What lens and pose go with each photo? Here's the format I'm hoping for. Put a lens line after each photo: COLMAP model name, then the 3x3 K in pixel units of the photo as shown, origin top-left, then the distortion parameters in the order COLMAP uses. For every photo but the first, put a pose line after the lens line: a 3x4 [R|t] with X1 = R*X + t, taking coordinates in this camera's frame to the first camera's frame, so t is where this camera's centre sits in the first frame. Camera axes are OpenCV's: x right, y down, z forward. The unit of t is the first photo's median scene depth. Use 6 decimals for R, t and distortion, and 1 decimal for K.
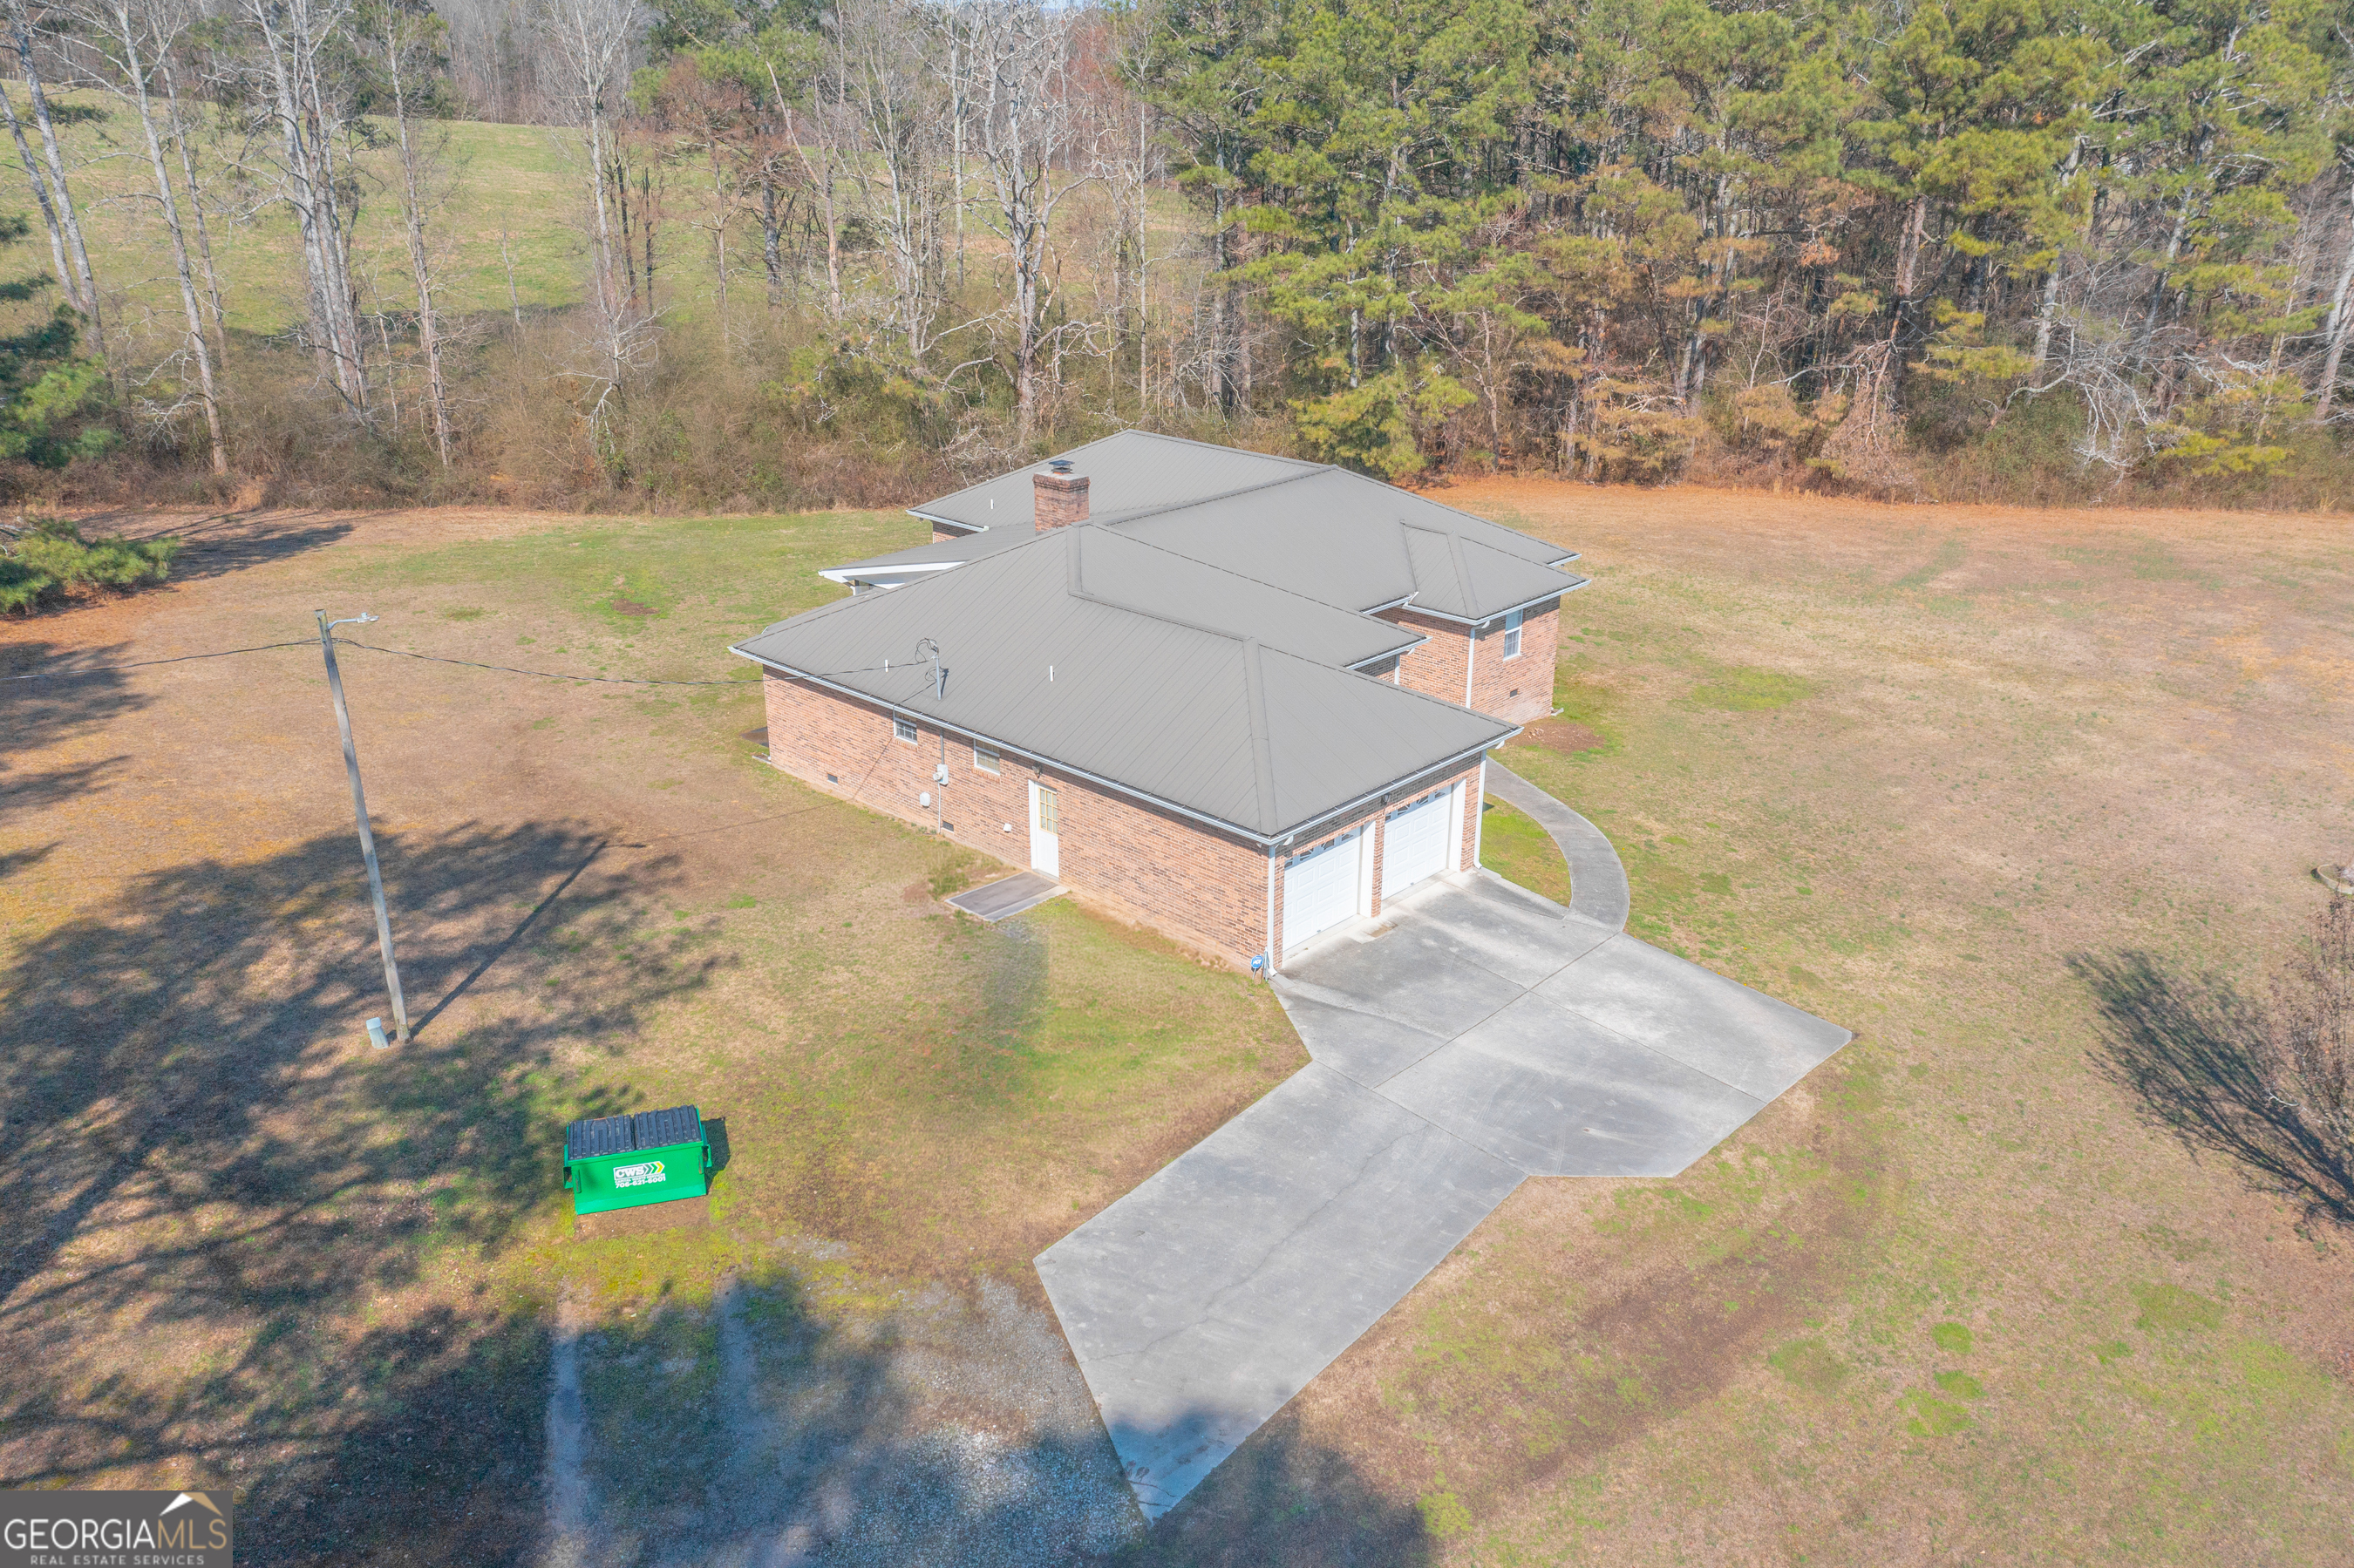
lens RADIAL K [[1862.8, 0, 1177.0], [0, 1862.8, 784.0], [0, 0, 1]] dist [0.002428, -0.000287]
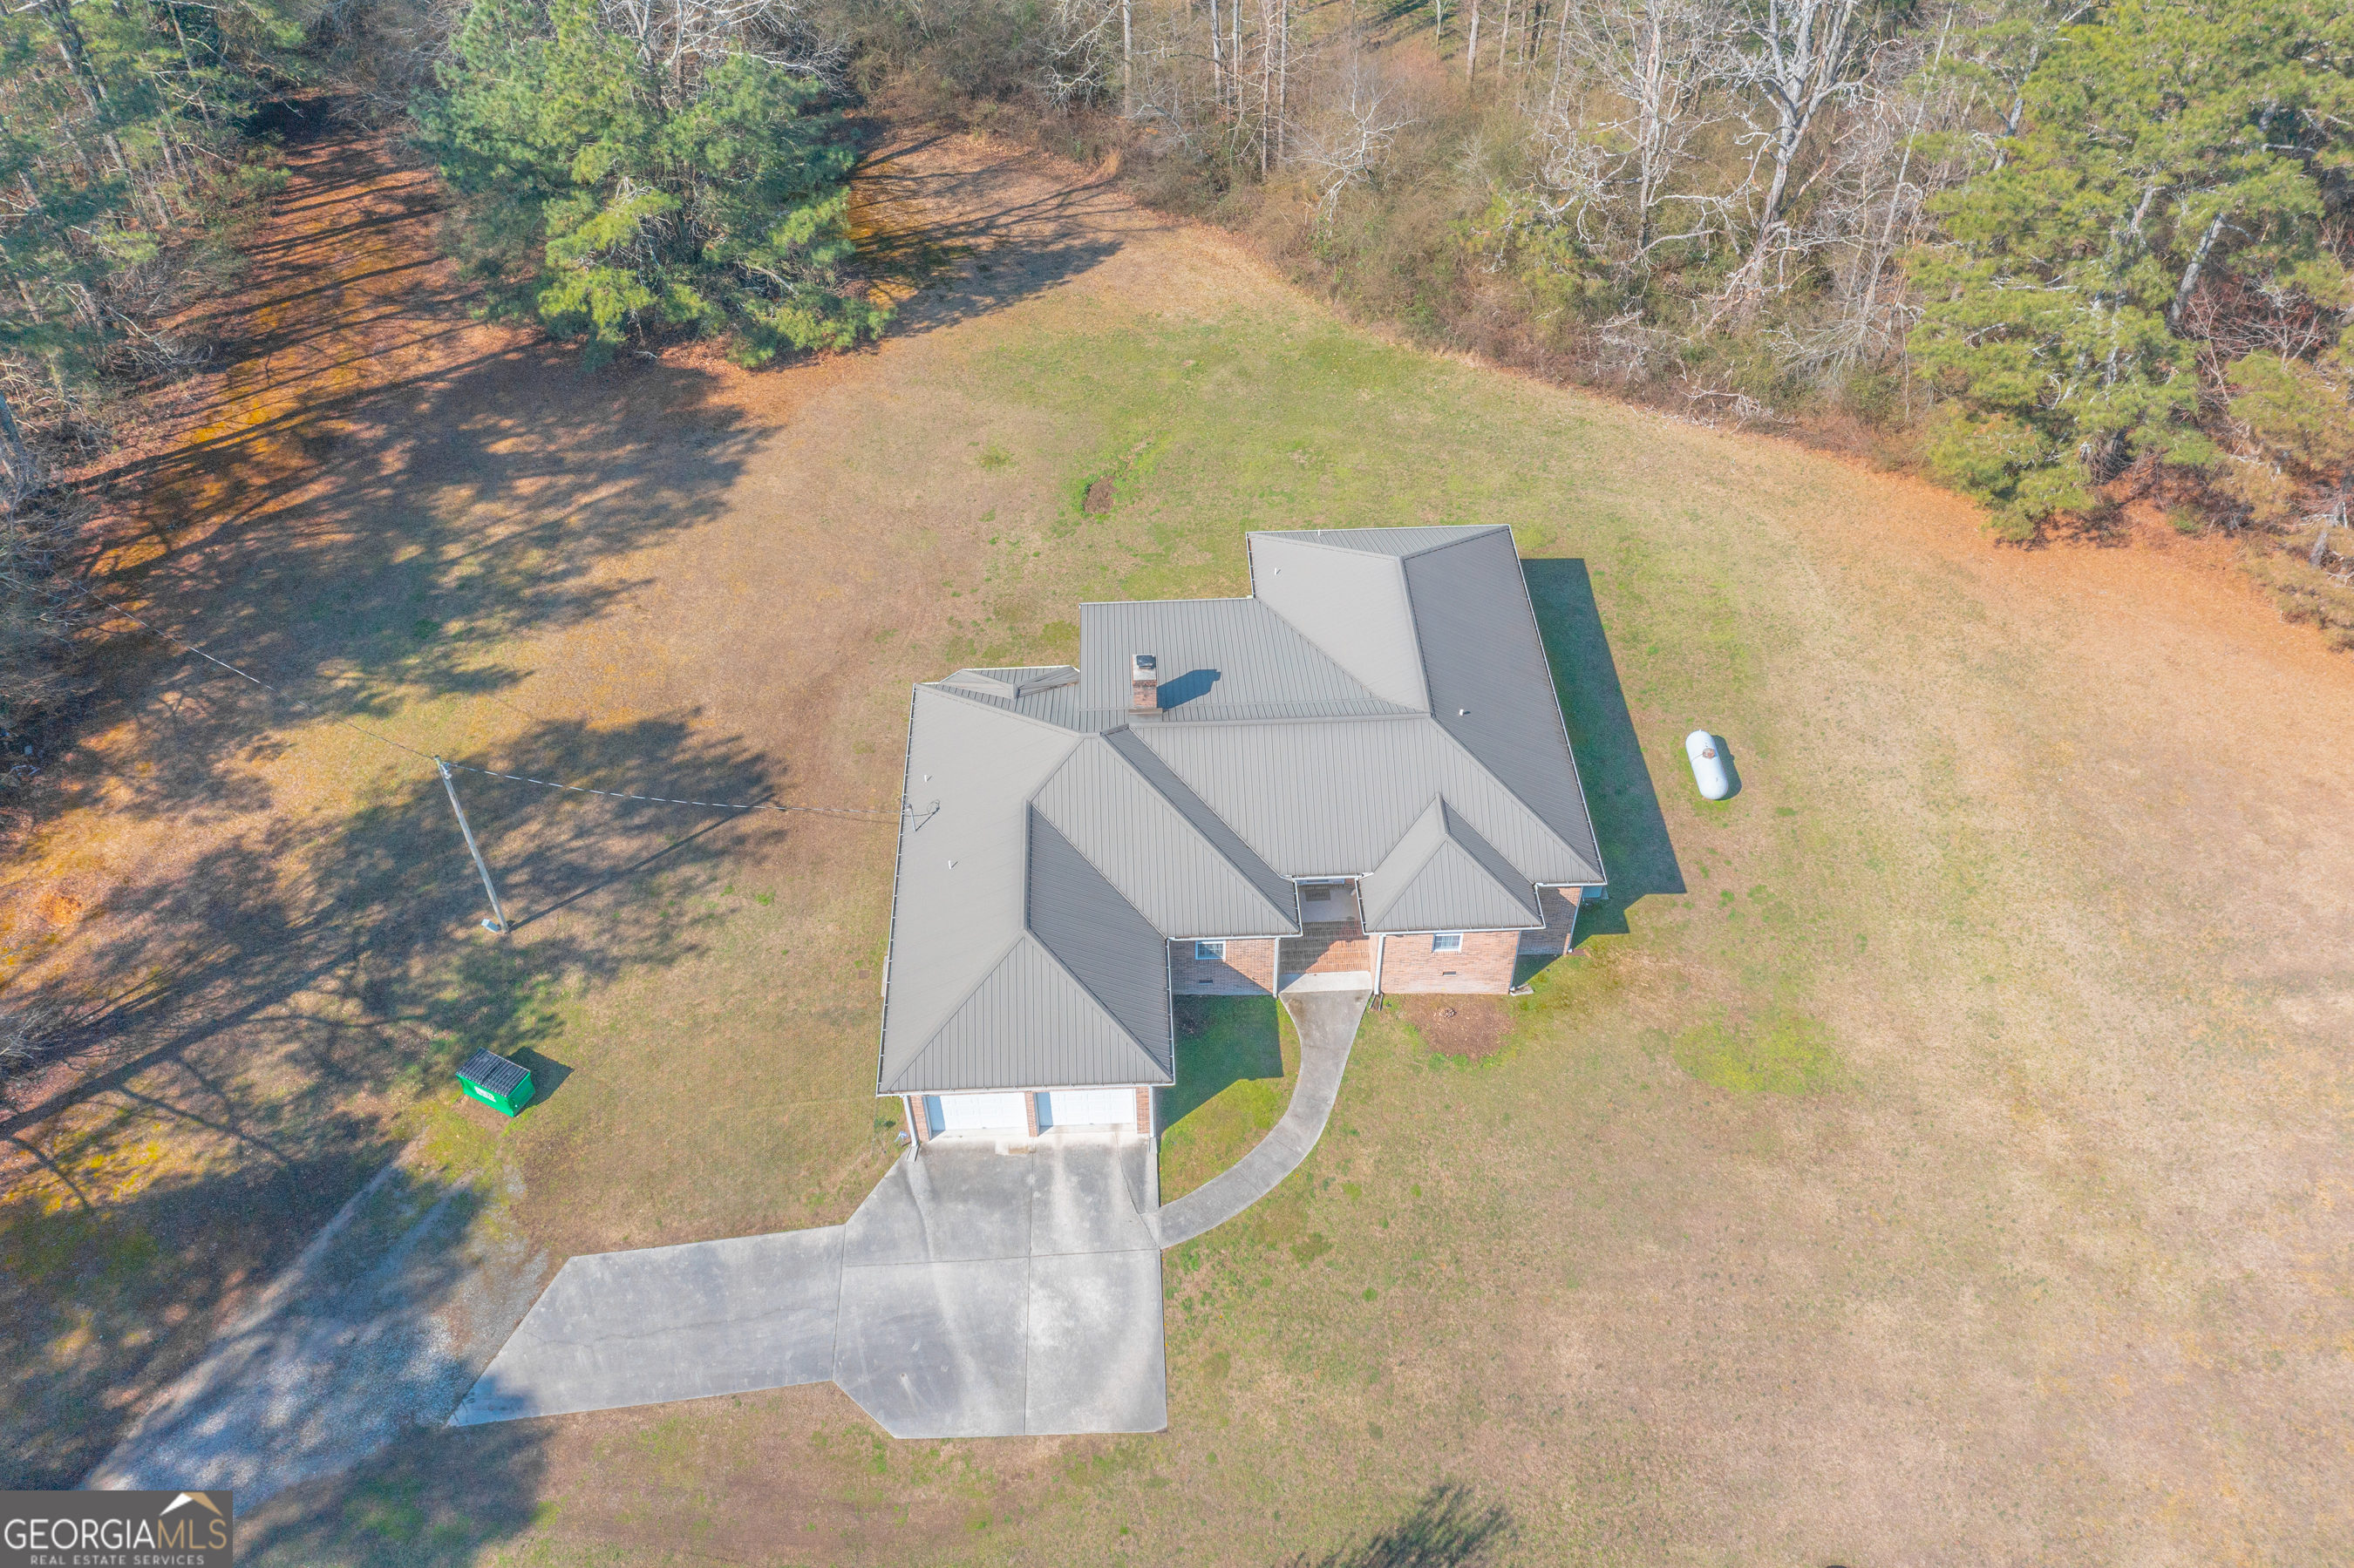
lens RADIAL K [[1864.4, 0, 1164.7], [0, 1864.4, 789.4], [0, 0, 1]] dist [0.011144, 0.003857]
pose [[0.707977, 0.490847, -0.507776, 0.767786], [-0.245578, 0.845225, 0.474644, -0.851263], [0.662163, -0.211338, 0.718941, 0.095634]]
